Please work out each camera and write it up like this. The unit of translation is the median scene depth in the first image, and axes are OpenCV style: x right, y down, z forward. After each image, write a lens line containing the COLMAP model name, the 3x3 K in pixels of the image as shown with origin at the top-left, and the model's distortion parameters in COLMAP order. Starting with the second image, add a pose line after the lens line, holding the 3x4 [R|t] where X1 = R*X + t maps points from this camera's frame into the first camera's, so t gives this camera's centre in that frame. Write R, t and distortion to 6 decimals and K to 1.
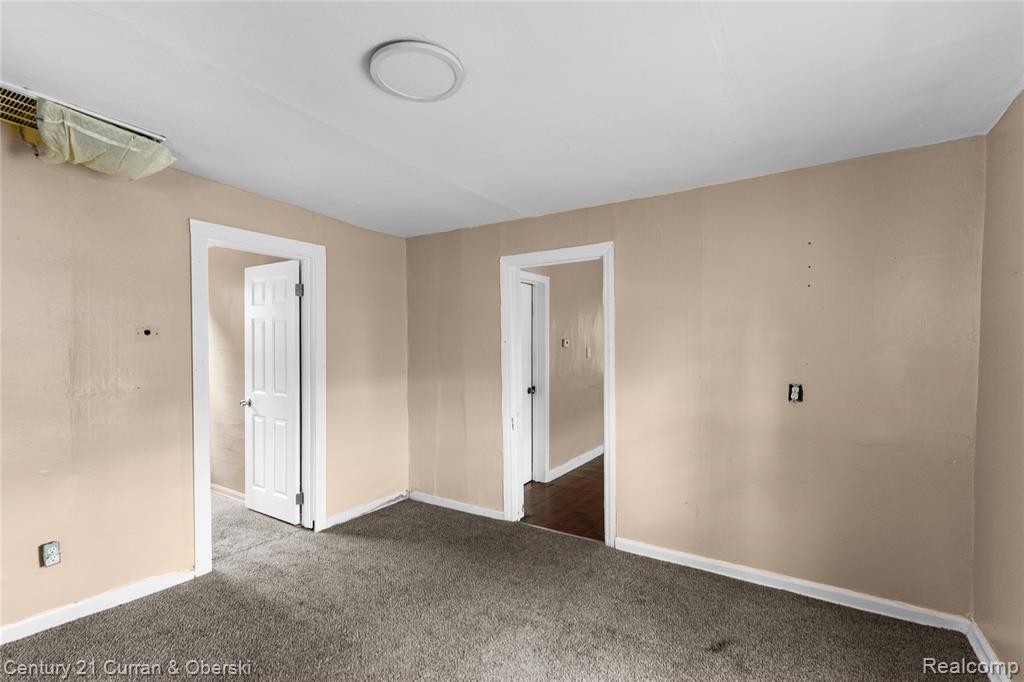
lens RADIAL K [[455.2, 0, 513.7], [0, 455.2, 347.3], [0, 0, 1]] dist [0.012681, -0.003812]
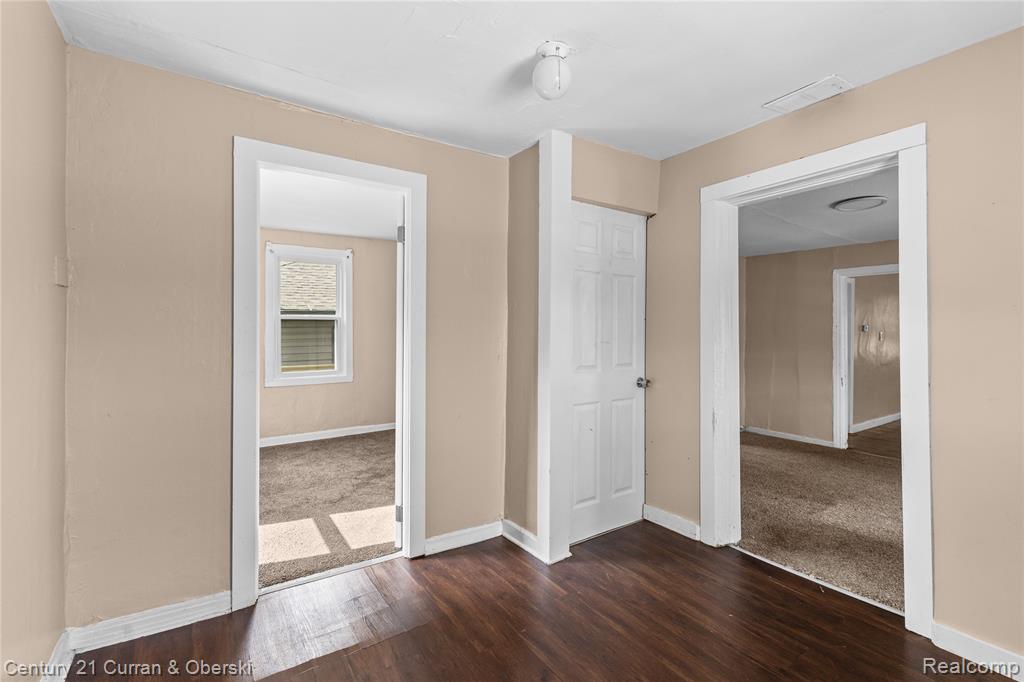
lens RADIAL K [[455.2, 0, 510.4], [0, 455.2, 332.3], [0, 0, 1]] dist [0.012681, -0.003812]
pose [[0.922005, 0.012477, -0.386976, -0.408675], [-0.013103, 0.999914, 0.001021, 0.017571], [0.386955, 0.004129, 0.922089, -0.760424]]
